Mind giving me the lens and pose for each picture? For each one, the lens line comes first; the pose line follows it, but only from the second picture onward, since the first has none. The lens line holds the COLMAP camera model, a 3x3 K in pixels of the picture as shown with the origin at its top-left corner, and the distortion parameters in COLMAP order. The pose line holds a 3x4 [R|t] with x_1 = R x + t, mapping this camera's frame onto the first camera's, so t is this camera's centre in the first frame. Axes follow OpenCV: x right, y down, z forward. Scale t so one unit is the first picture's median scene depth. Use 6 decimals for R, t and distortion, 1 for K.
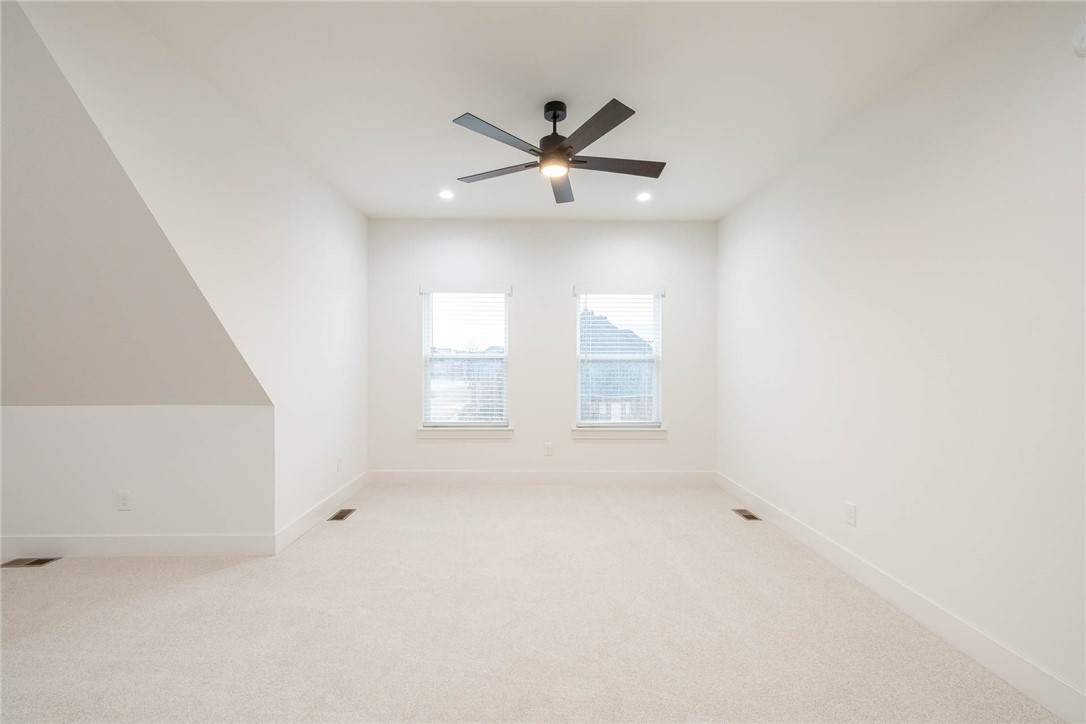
lens RADIAL K [[455.6, 0, 543.0], [0, 455.6, 362.0], [0, 0, 1]] dist [0.001040, 0.000083]
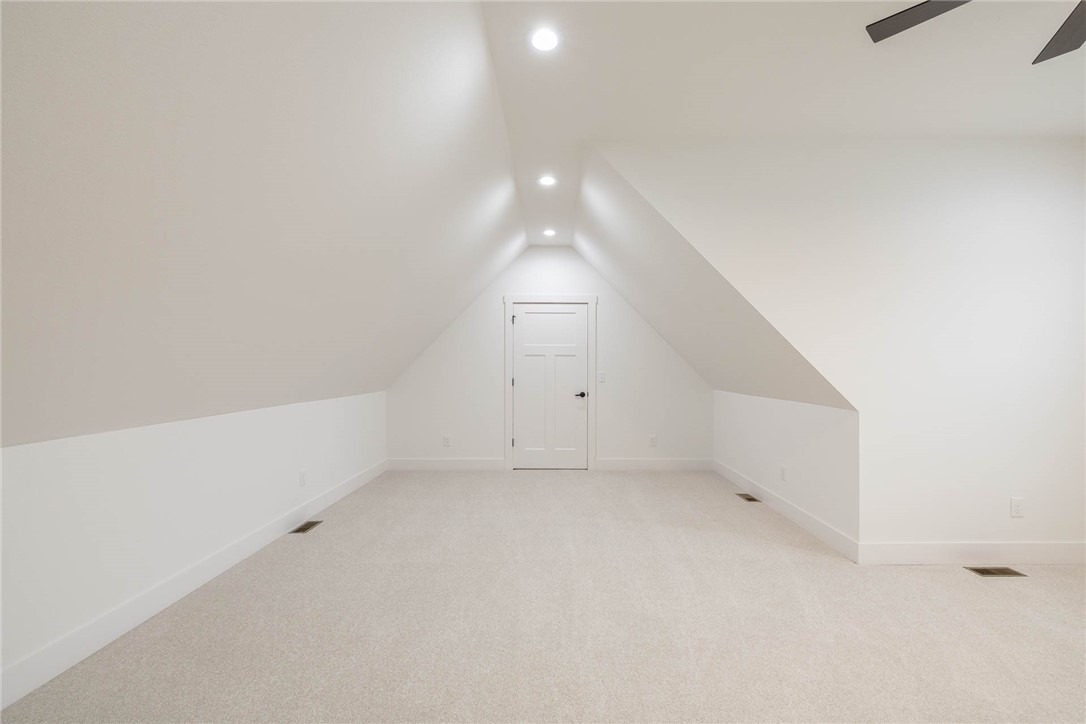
lens RADIAL K [[471.0, 0, 550.2], [0, 471.0, 367.3], [0, 0, 1]] dist [0.000581, 0.000013]
pose [[-0.038160, 0.000516, -0.999272, 0.283710], [-0.004156, 0.999991, 0.000675, 0.003064], [0.999263, 0.004178, -0.038157, 0.241768]]
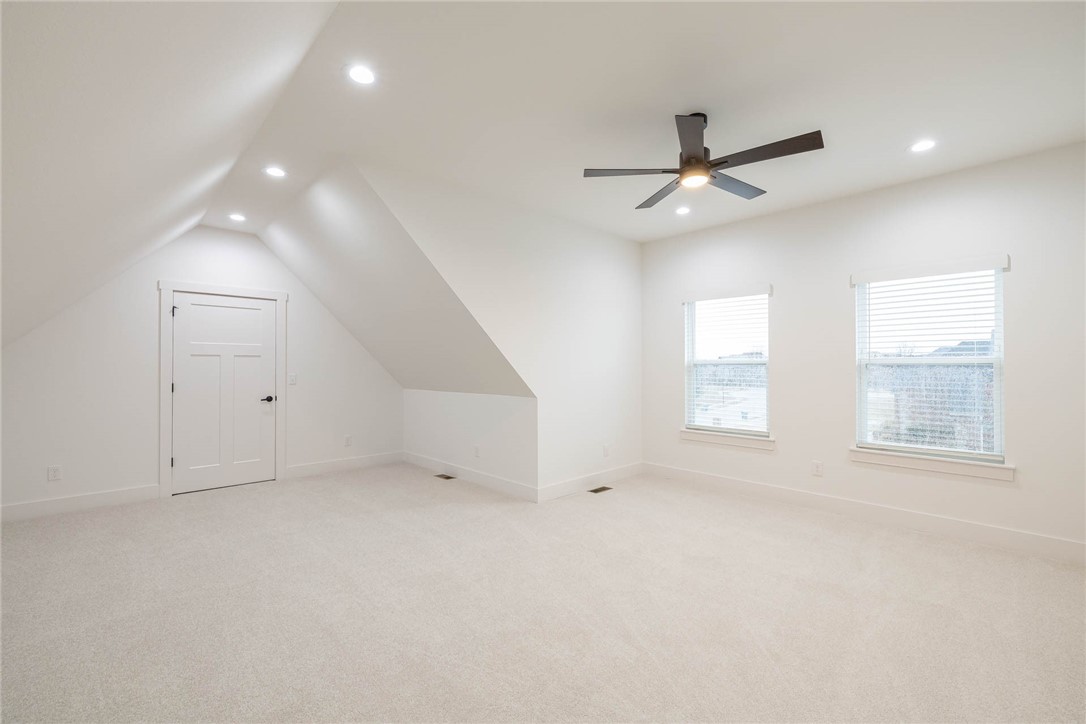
lens RADIAL K [[471.0, 0, 550.2], [0, 471.0, 367.3], [0, 0, 1]] dist [0.000581, 0.000013]
pose [[0.670671, -0.001376, -0.741754, 0.338578], [0.000375, 0.999999, -0.001516, 0.001123], [0.741755, 0.000739, 0.670670, 0.027223]]
